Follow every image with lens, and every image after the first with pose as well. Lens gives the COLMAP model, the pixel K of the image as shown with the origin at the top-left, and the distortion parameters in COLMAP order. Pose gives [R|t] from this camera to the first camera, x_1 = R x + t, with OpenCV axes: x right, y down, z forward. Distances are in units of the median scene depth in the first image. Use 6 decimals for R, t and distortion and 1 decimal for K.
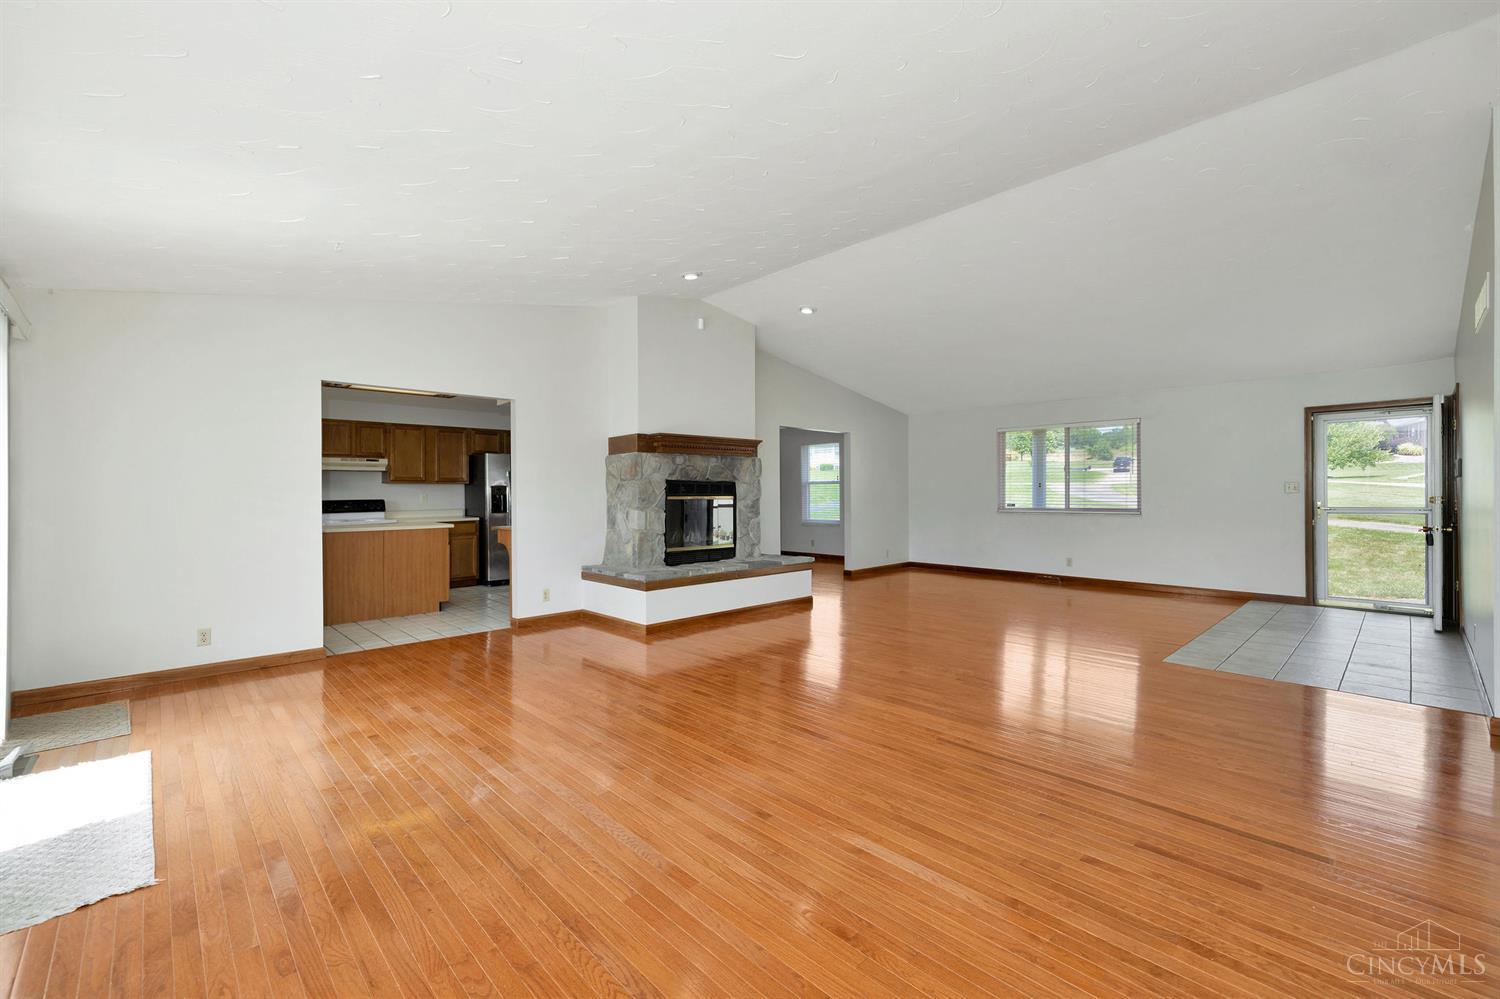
lens RADIAL K [[631.2, 0, 744.2], [0, 631.2, 488.9], [0, 0, 1]] dist [0.000603, -0.000185]
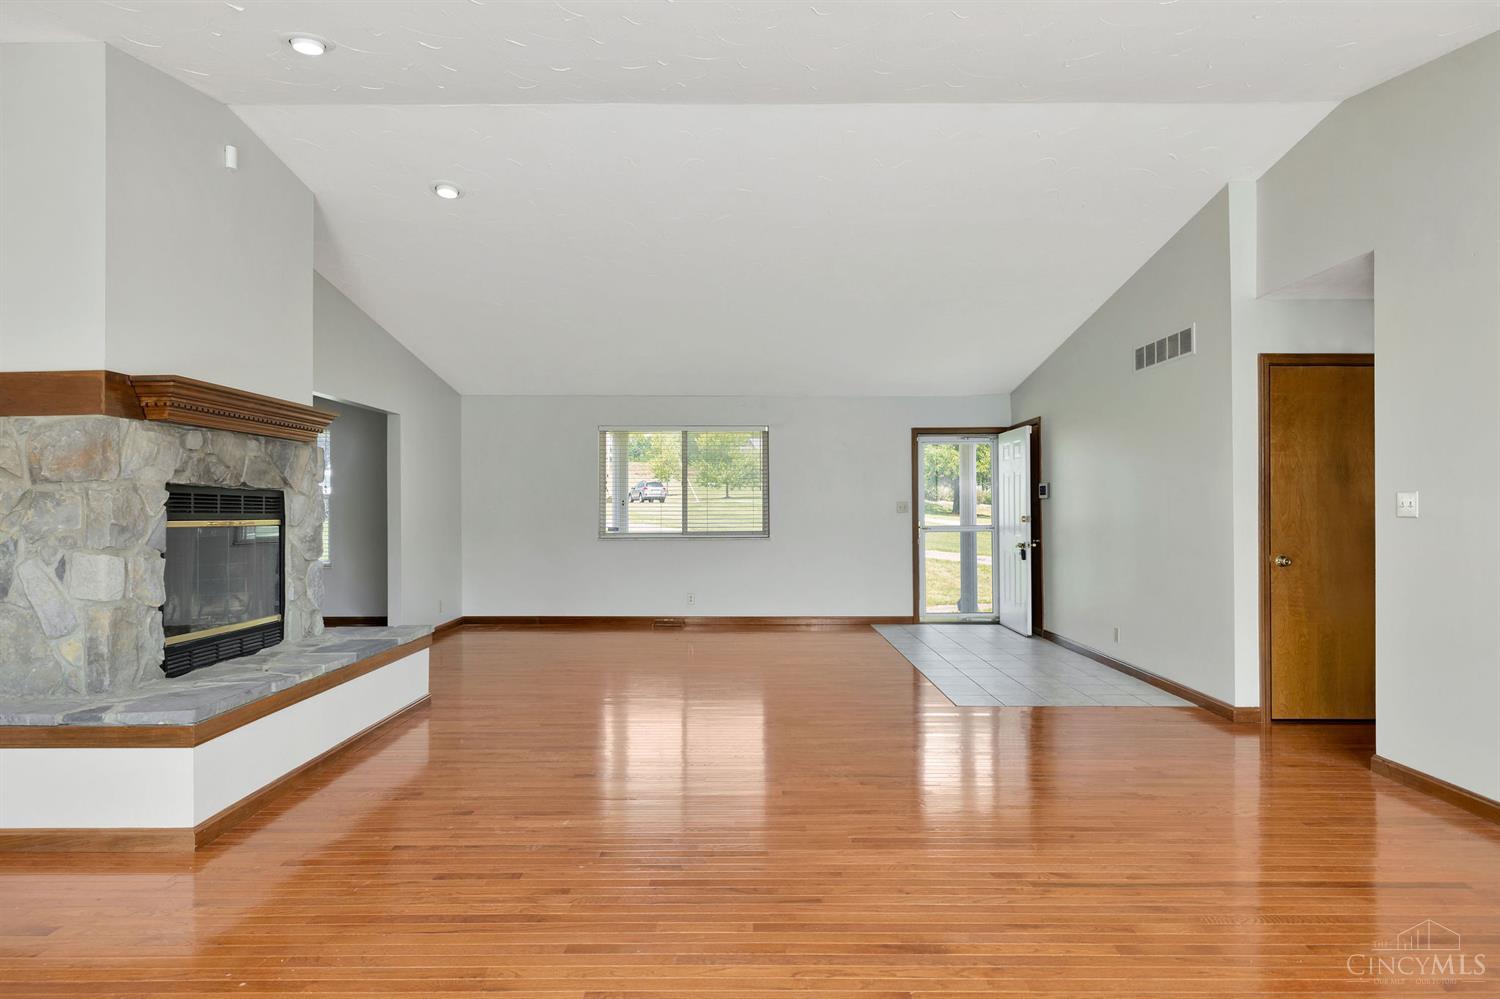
lens RADIAL K [[825.0, 0, 750.0], [0, 825.0, 499.5], [0, 0, 1]] dist [0.000572, -0.000116]
pose [[0.688135, 0.011184, 0.725497, -0.266043], [-0.004676, 0.999929, -0.010980, 0.001366], [-0.725568, 0.004164, 0.688138, 0.311126]]
